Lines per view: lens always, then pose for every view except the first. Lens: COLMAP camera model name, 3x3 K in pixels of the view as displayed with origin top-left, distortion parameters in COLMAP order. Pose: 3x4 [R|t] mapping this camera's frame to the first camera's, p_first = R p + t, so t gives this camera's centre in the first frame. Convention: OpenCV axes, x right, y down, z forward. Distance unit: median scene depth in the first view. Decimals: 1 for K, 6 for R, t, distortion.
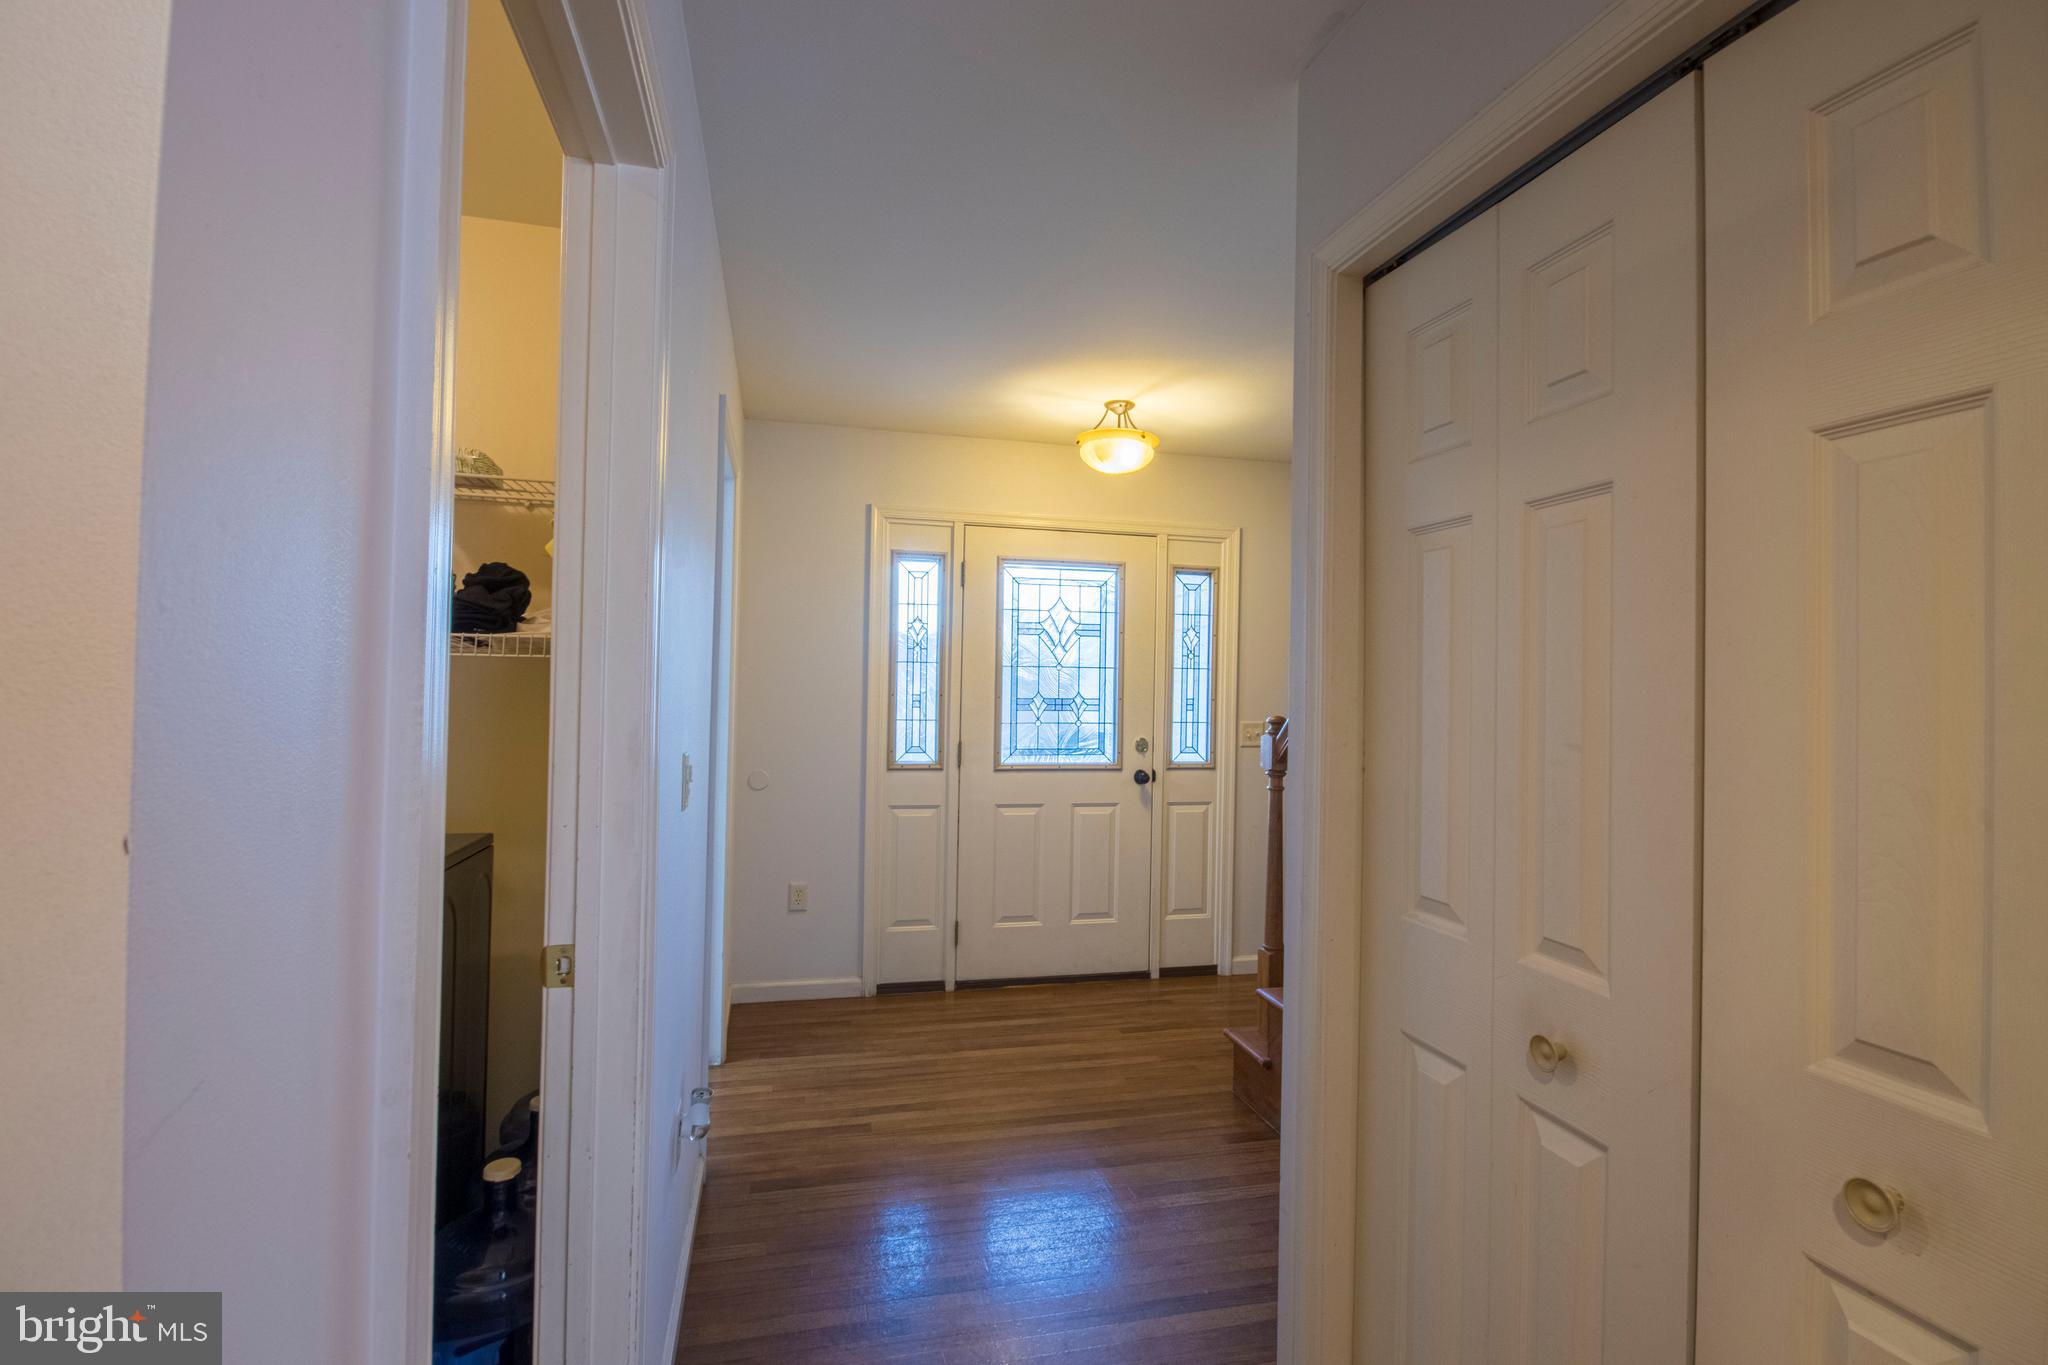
lens RADIAL K [[962.0, 0, 1023.0], [0, 962.0, 686.6], [0, 0, 1]] dist [-0.005080, -0.000633]
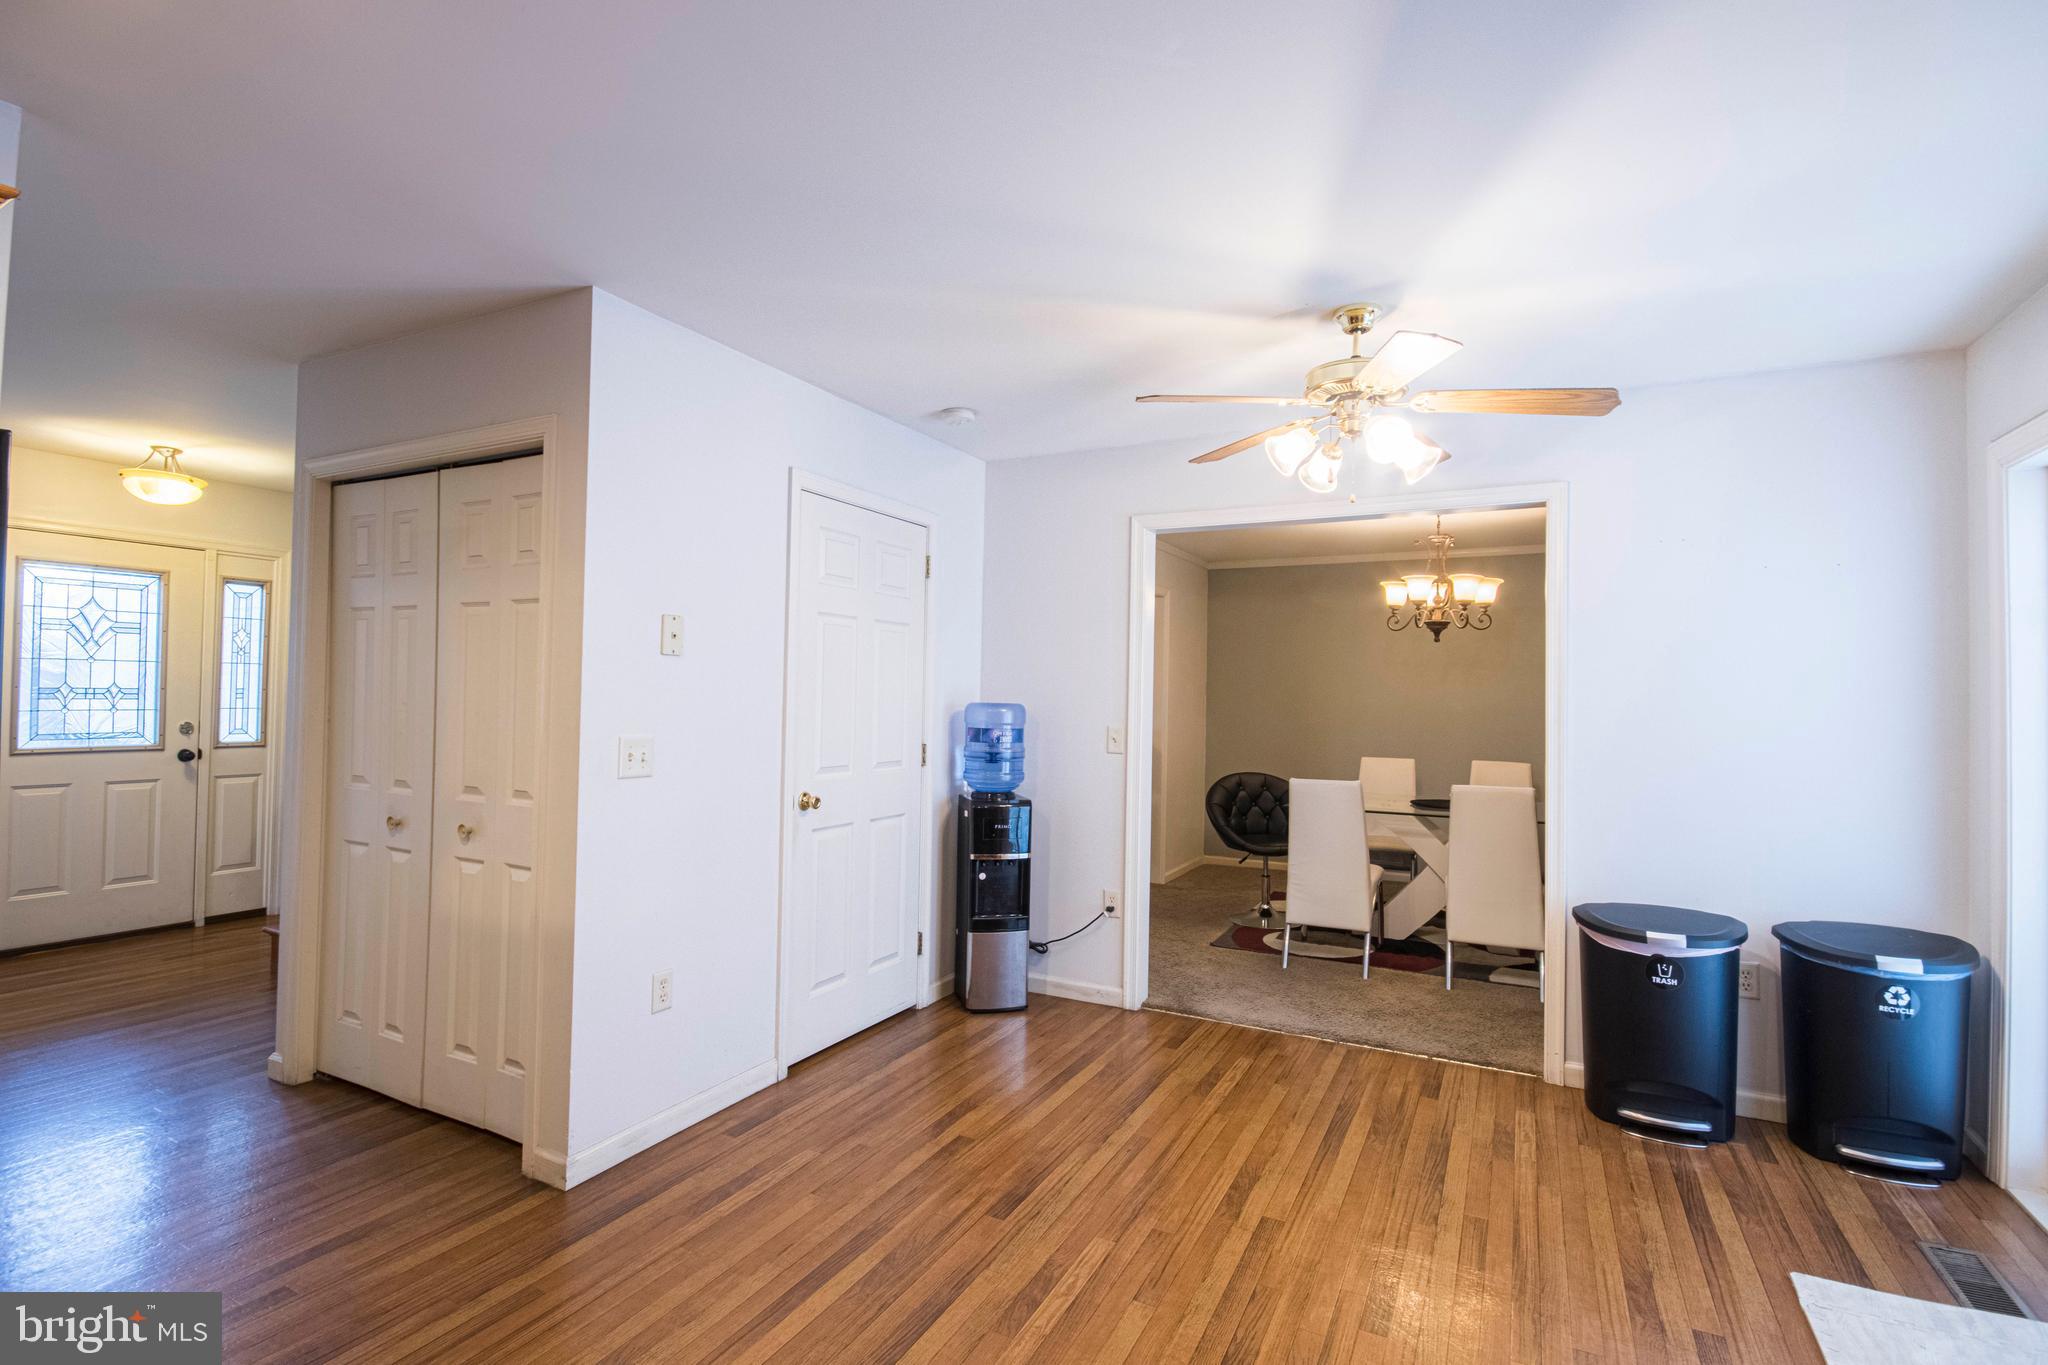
lens RADIAL K [[942.9, 0, 1026.5], [0, 942.9, 680.3], [0, 0, 1]] dist [0.010501, -0.013634]
pose [[0.659163, 0.007548, 0.751962, -0.066014], [-0.008333, 0.999962, -0.002733, -0.002665], [-0.751954, -0.004464, 0.659201, -0.525573]]
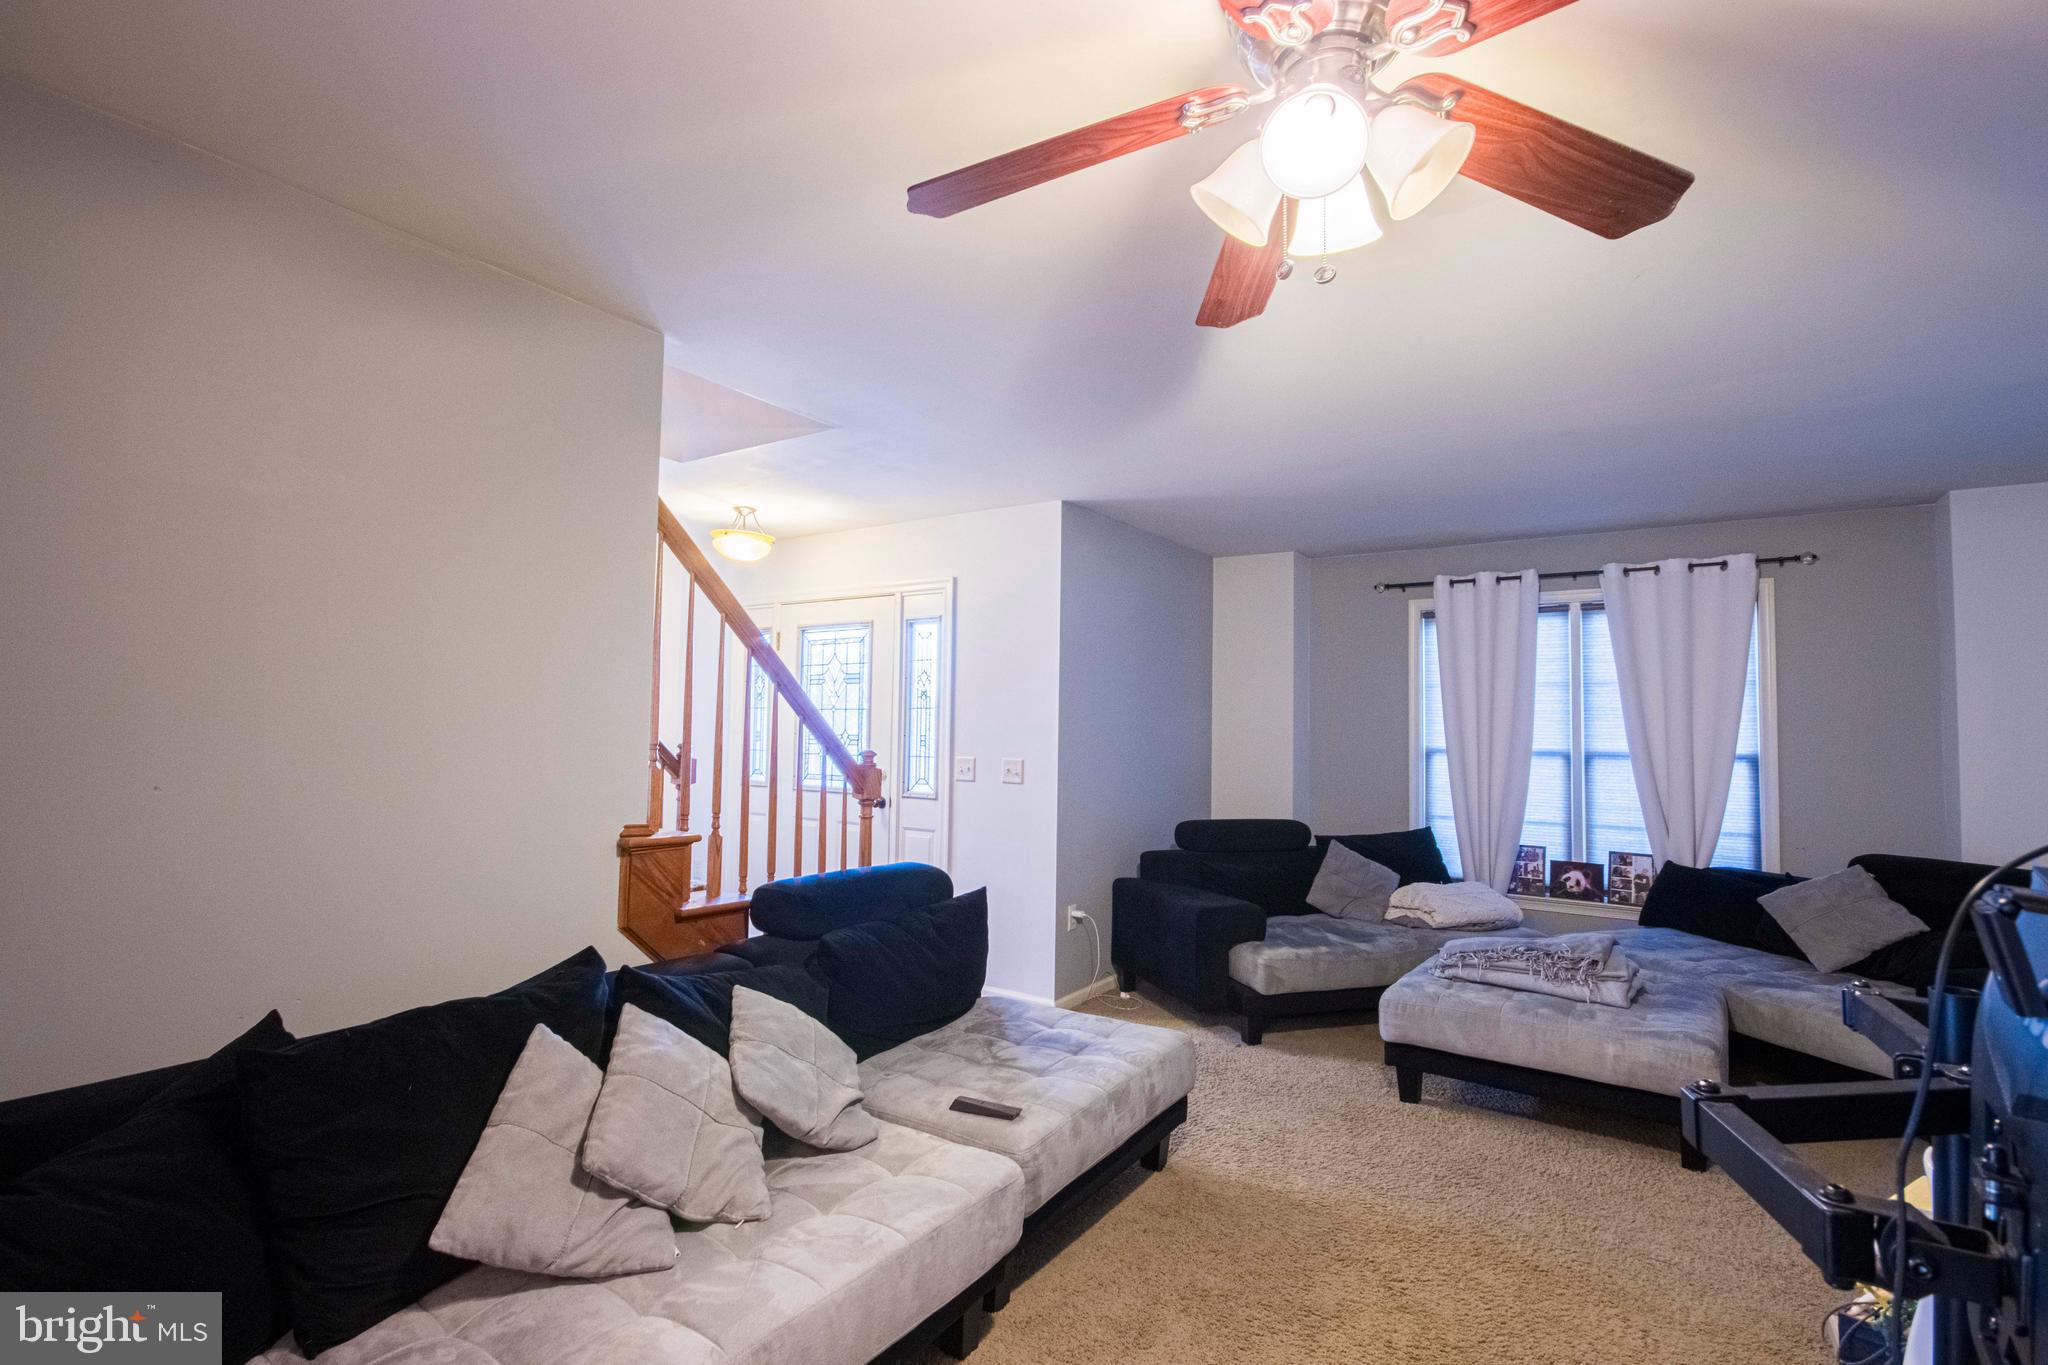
lens RADIAL K [[962.0, 0, 1023.0], [0, 962.0, 686.6], [0, 0, 1]] dist [-0.005080, -0.000633]
pose [[0.678462, -0.038437, -0.733629, 1.098692], [-0.000864, 0.998588, -0.053118, 0.015683], [0.734635, 0.036673, 0.677471, 0.335380]]
